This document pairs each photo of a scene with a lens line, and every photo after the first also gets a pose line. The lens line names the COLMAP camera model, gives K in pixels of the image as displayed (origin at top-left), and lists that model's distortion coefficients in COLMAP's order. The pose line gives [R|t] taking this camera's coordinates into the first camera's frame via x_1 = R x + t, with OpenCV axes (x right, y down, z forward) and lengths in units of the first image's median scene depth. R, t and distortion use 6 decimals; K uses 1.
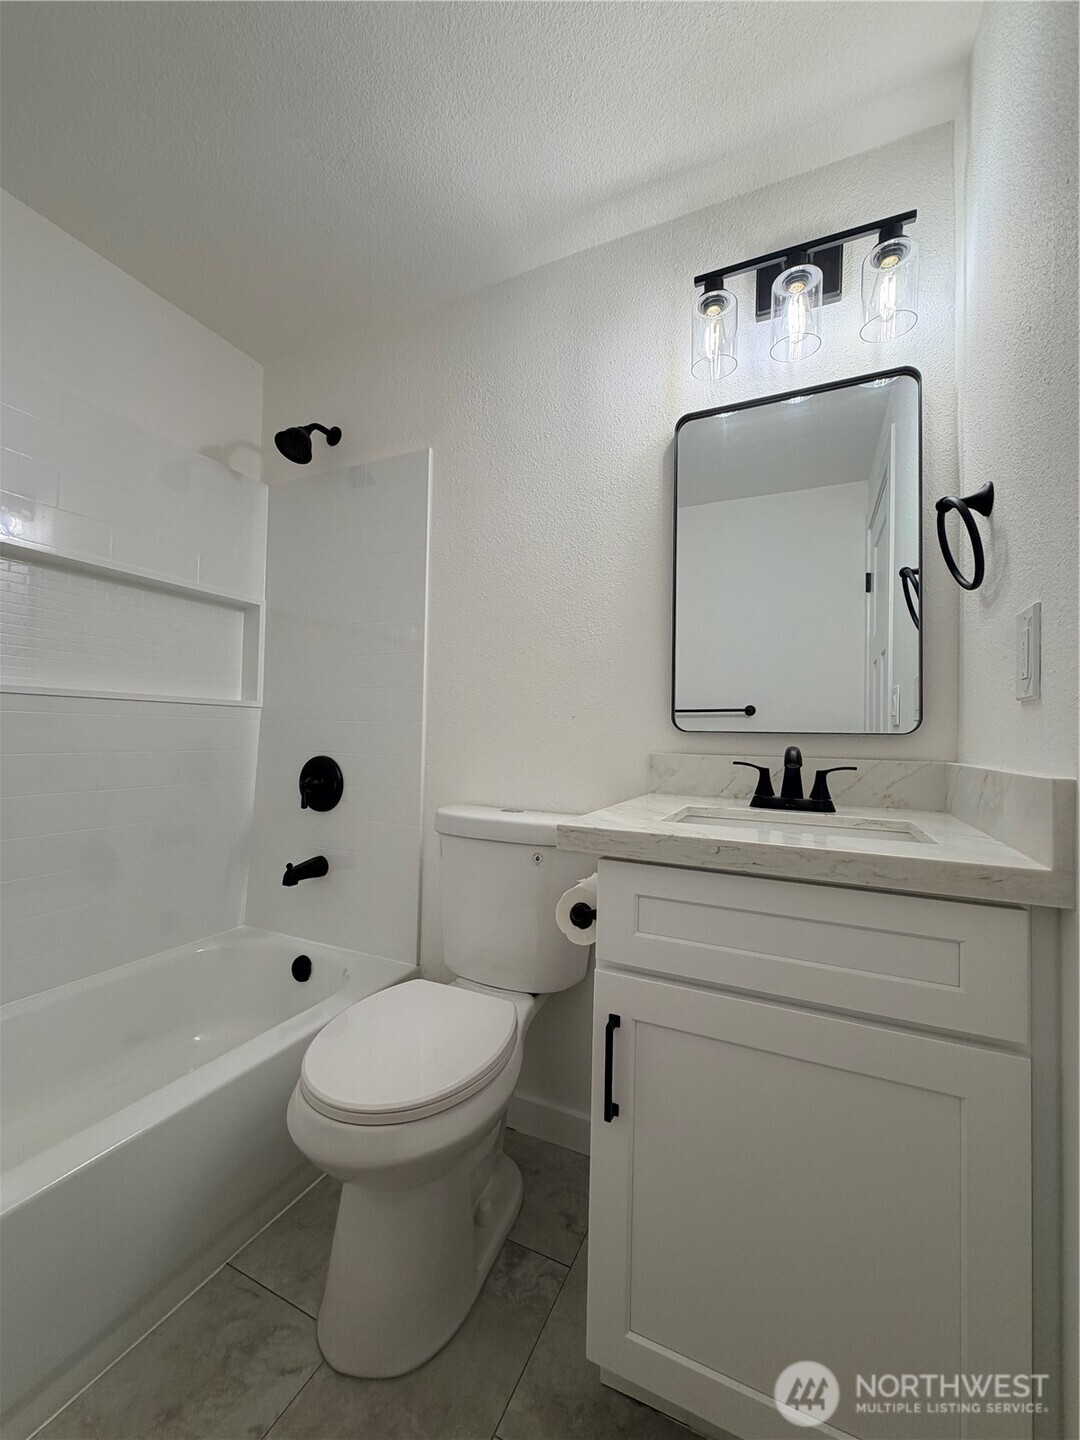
lens RADIAL K [[572.5, 0, 540.0], [0, 572.5, 720.0], [0, 0, 1]] dist [-0.001045, -0.000339]
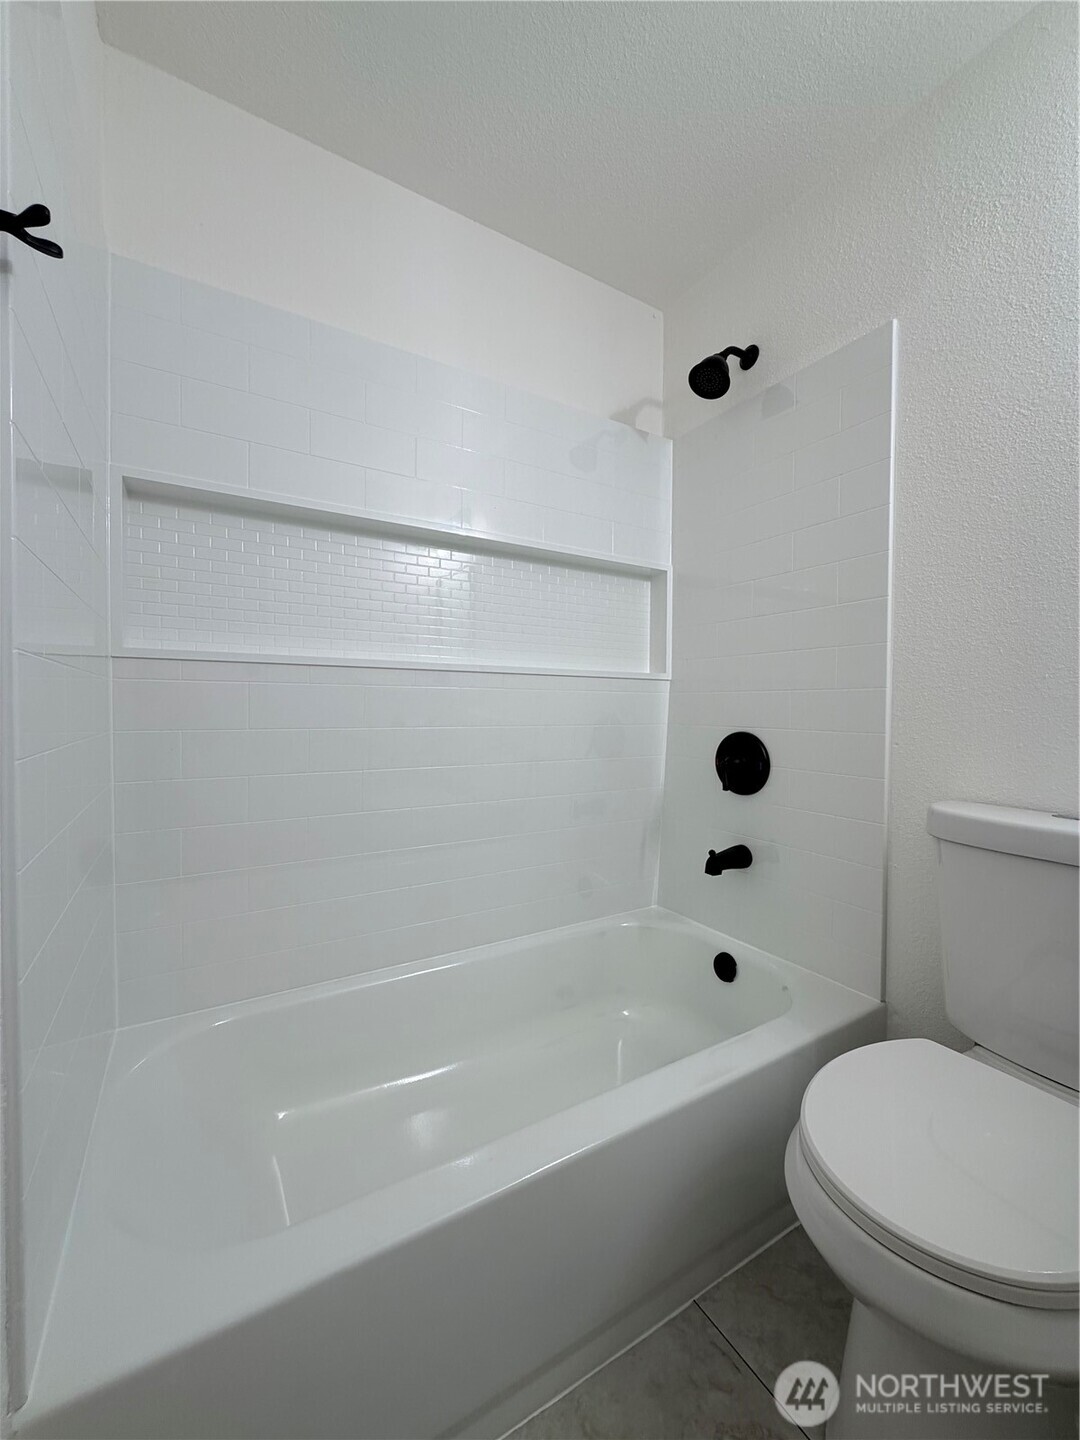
lens RADIAL K [[572.5, 0, 540.0], [0, 572.5, 720.0], [0, 0, 1]] dist [-0.001045, -0.000339]
pose [[0.834353, -0.001843, -0.551227, -0.147613], [0.023642, 0.999194, 0.032444, 0.008798], [0.550723, -0.040102, 0.833724, 0.094591]]
